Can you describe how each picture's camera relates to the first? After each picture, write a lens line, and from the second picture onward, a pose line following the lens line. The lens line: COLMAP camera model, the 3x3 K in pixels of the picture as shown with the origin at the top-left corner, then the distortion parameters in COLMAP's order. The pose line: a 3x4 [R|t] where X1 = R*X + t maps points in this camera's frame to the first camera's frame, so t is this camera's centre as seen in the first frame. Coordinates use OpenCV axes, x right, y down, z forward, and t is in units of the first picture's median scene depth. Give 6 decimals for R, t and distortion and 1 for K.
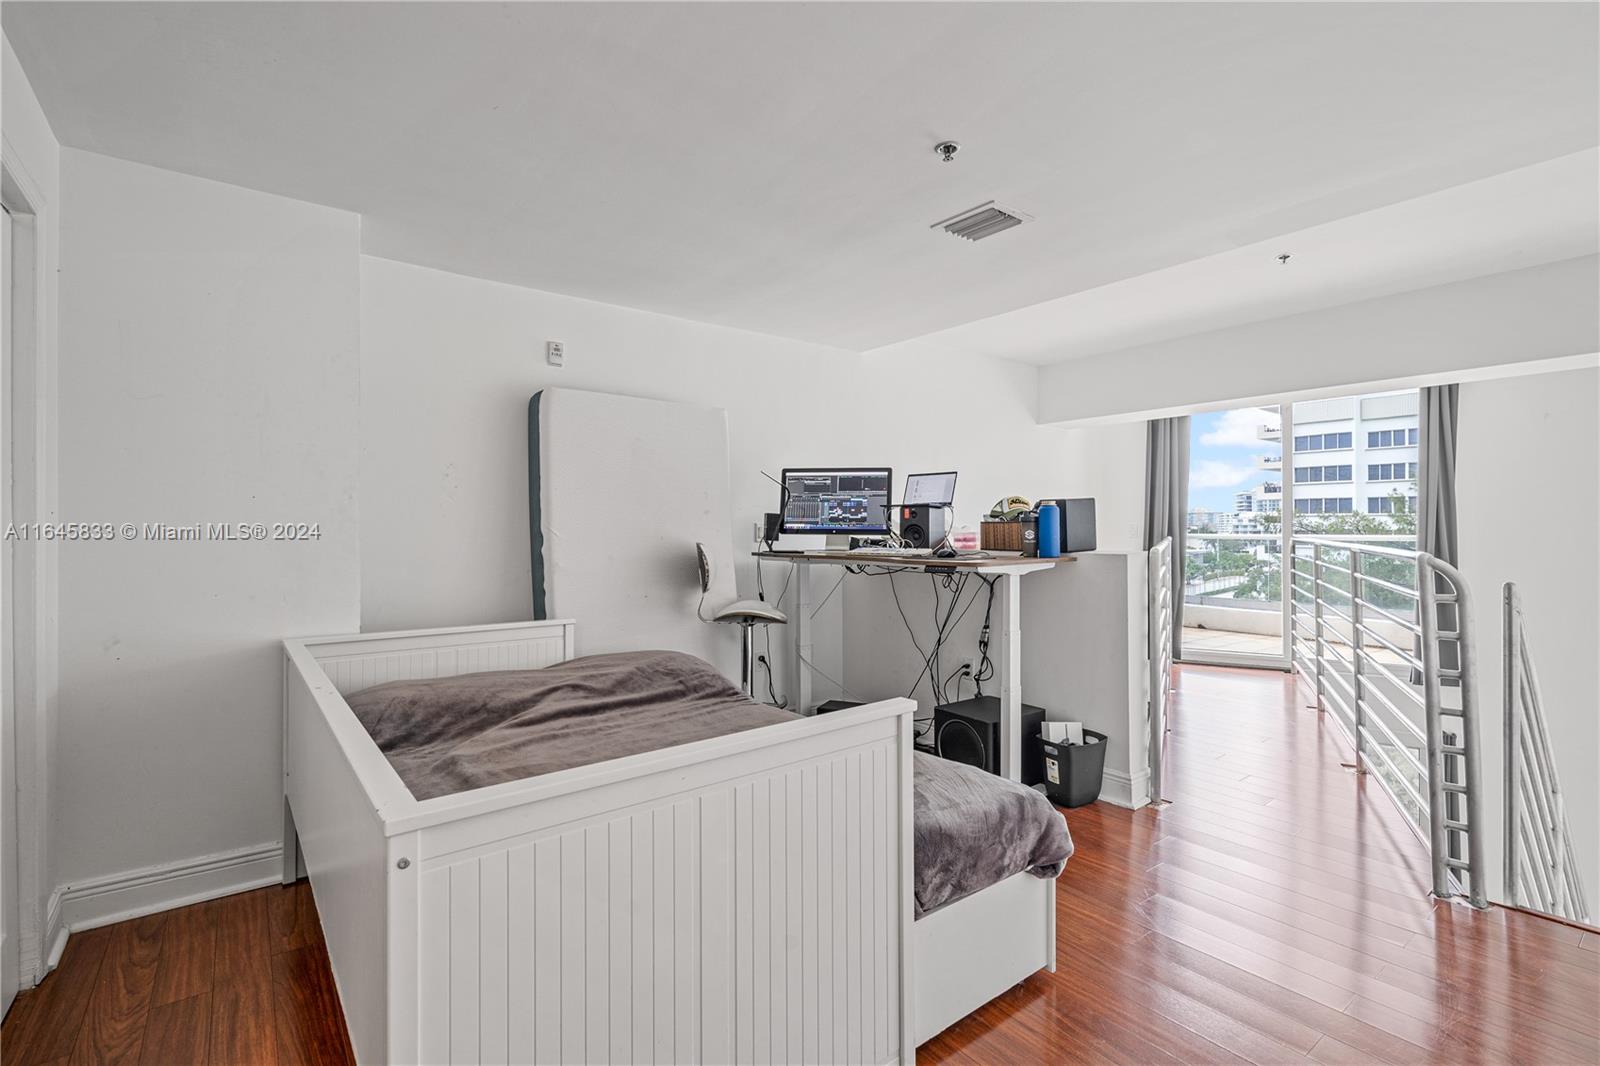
lens RADIAL K [[734.0, 0, 792.0], [0, 734.0, 526.6], [0, 0, 1]] dist [-0.002105, 0.000877]
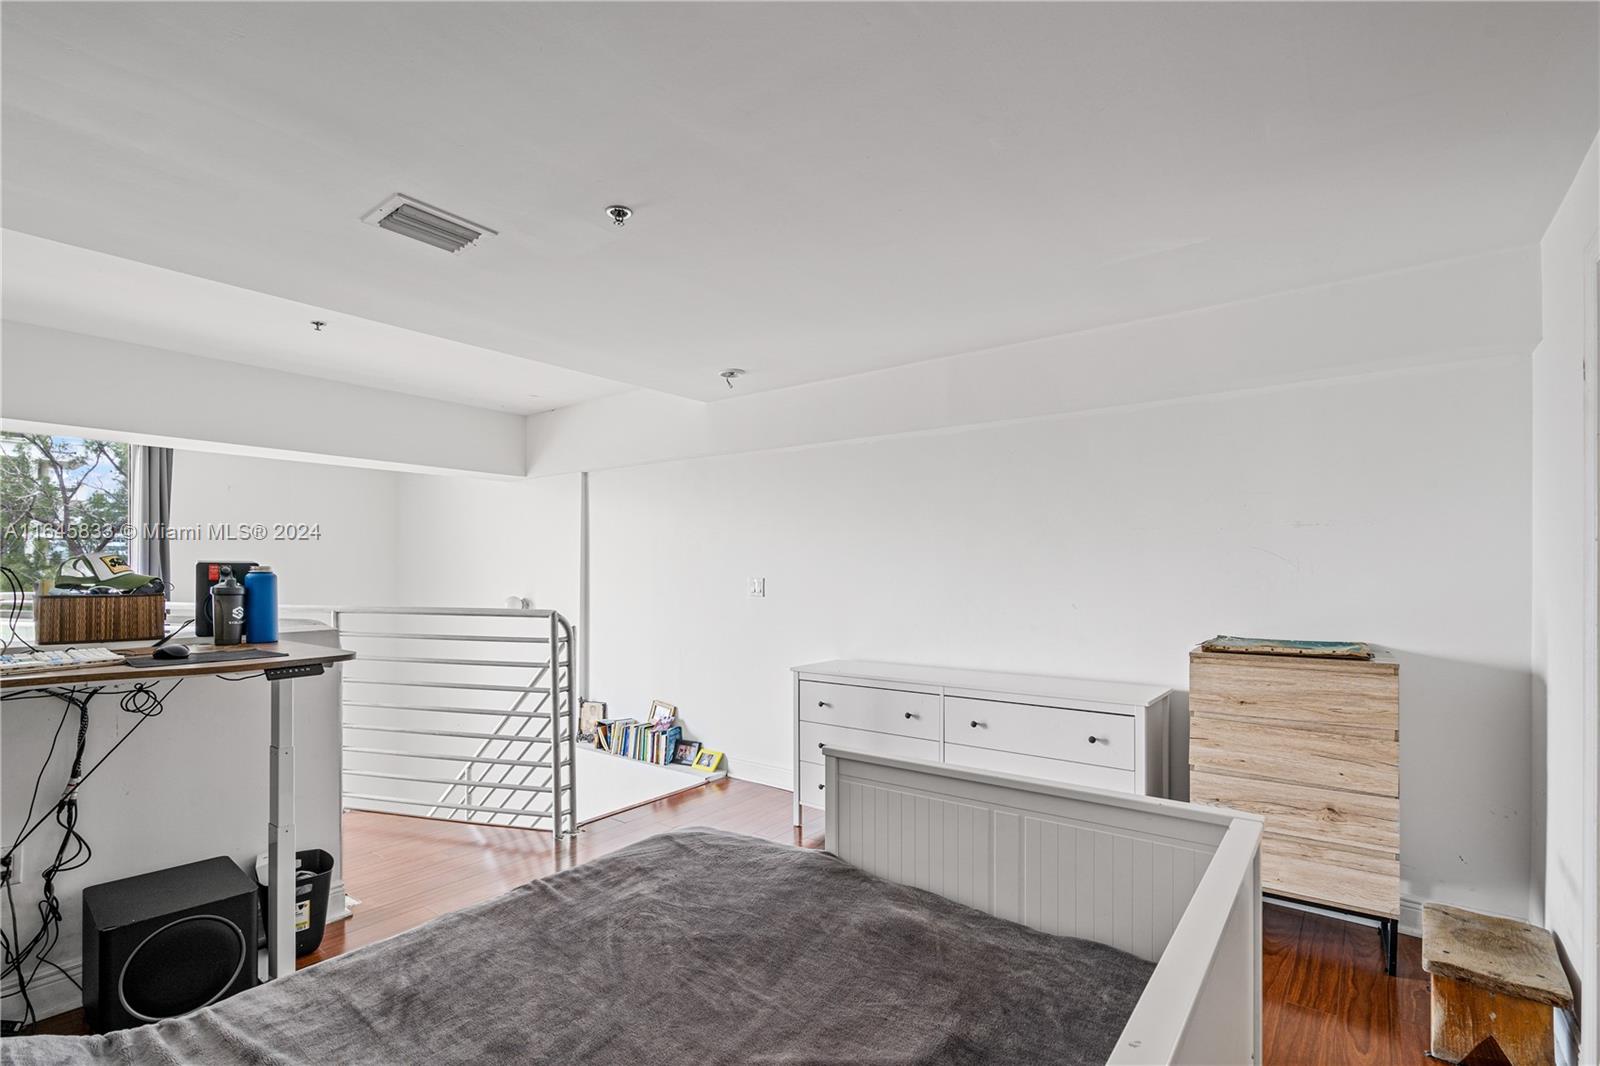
lens RADIAL K [[712.7, 0, 796.2], [0, 712.7, 575.1], [0, 0, 1]] dist [-0.000988, 0.000073]
pose [[-0.242995, -0.000229, 0.970028, -0.338332], [-0.000044, 1.000000, 0.000225, -0.018425], [-0.970028, 0.000012, -0.242995, 0.454724]]
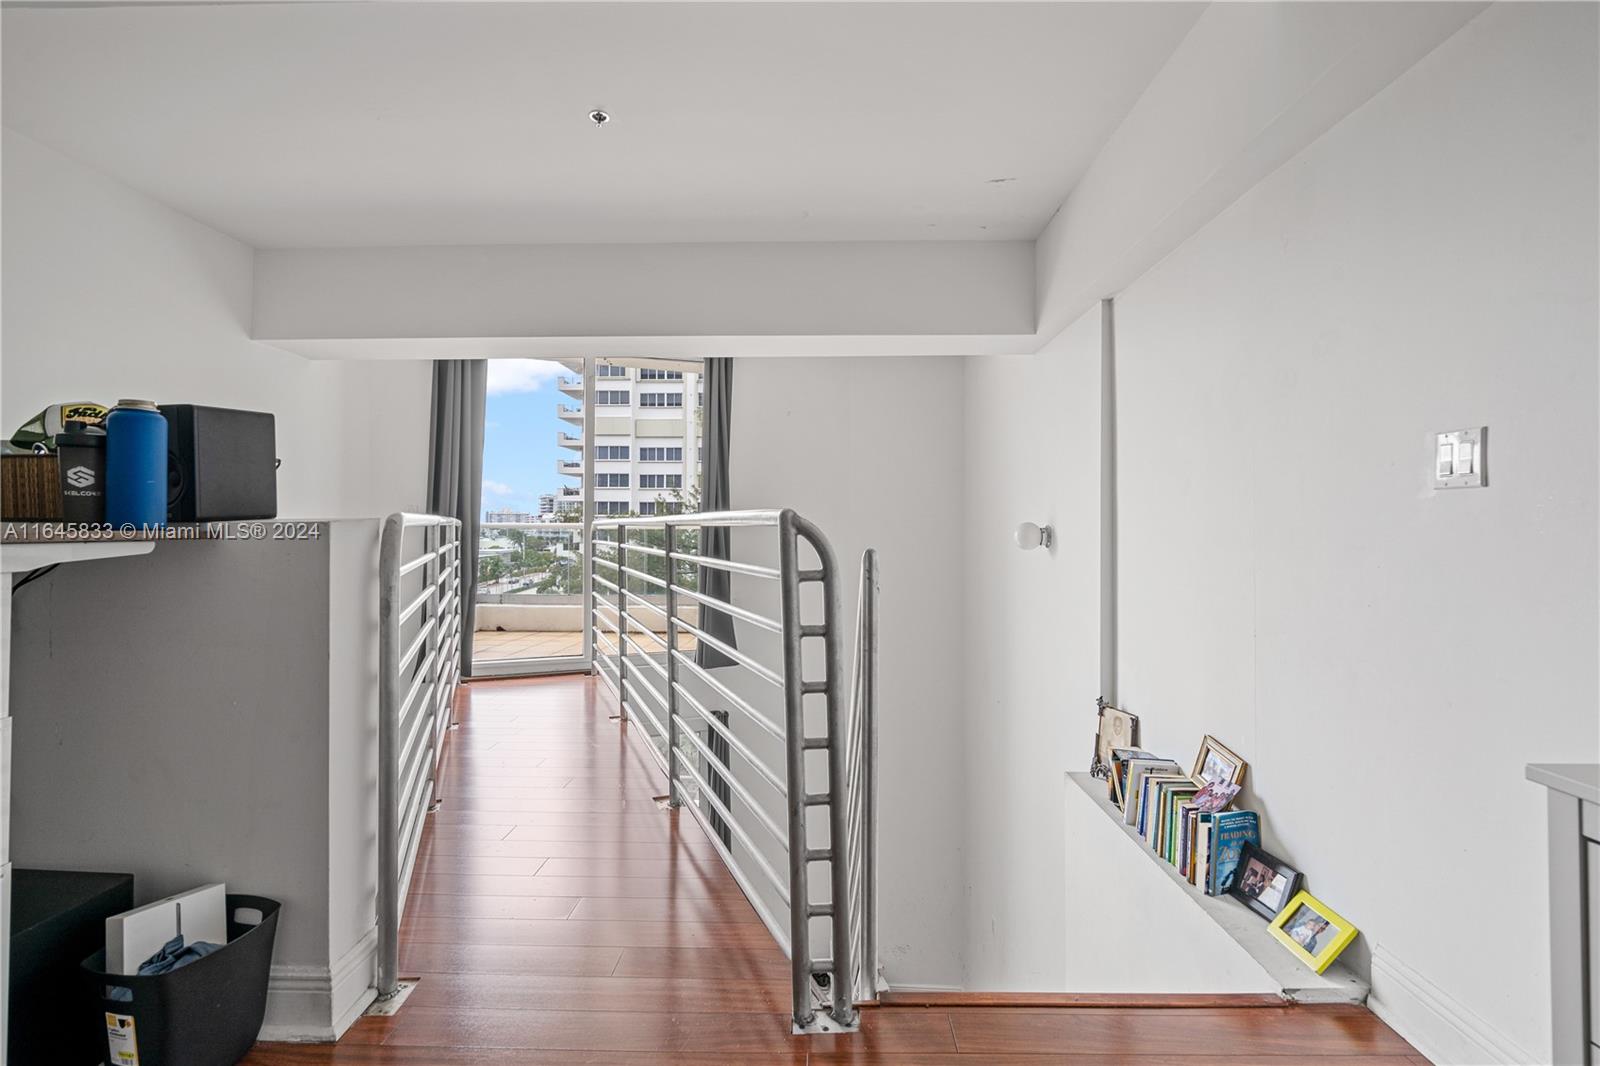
lens RADIAL K [[740.4, 0, 803.4], [0, 740.4, 514.6], [0, 0, 1]] dist [-0.002707, -0.000061]
pose [[0.632151, 0.015813, 0.774684, 0.181996], [-0.002216, 0.999825, -0.018600, 0.027616], [-0.774842, 0.010041, 0.632075, 0.290734]]
